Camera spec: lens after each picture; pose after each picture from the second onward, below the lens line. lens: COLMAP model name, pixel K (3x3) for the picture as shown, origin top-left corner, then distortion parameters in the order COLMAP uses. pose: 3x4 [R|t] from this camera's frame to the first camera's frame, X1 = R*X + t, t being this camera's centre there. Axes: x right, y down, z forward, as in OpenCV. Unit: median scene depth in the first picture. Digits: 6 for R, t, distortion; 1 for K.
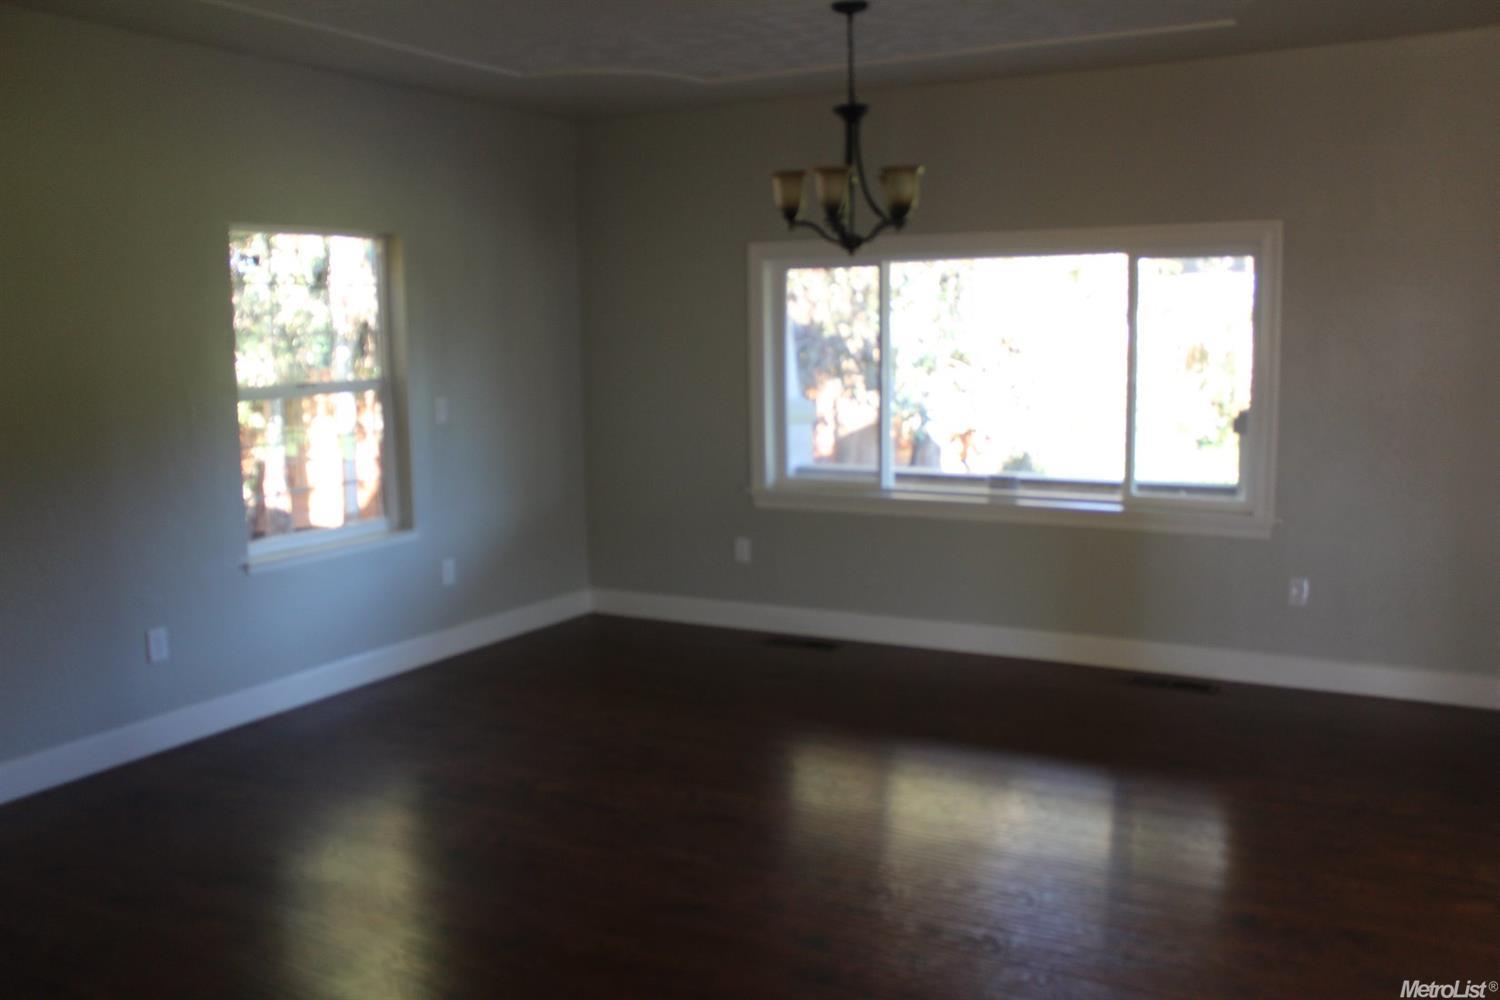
lens RADIAL K [[1263.1, 0, 755.3], [0, 1263.1, 495.1], [0, 0, 1]] dist [-0.169963, 0.156640]
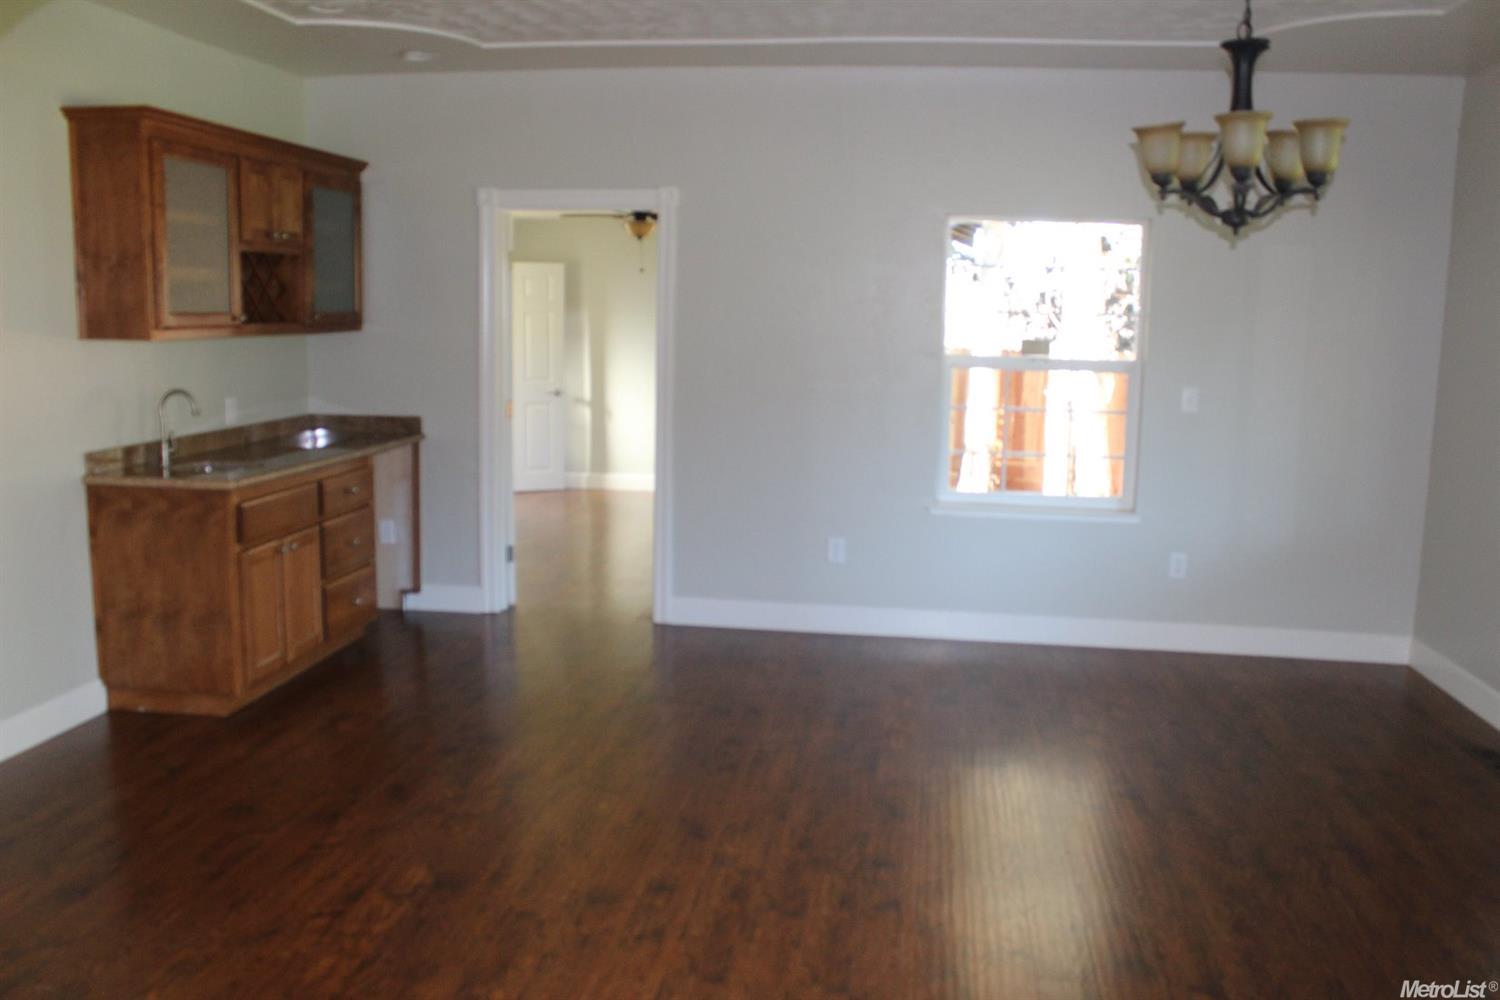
lens RADIAL K [[1263.1, 0, 755.3], [0, 1263.1, 495.1], [0, 0, 1]] dist [-0.169963, 0.156640]
pose [[0.381563, 0.160696, -0.910267, 0.577498], [-0.153904, 0.982071, 0.108859, -0.054330], [0.911440, 0.098558, 0.399453, 0.357511]]
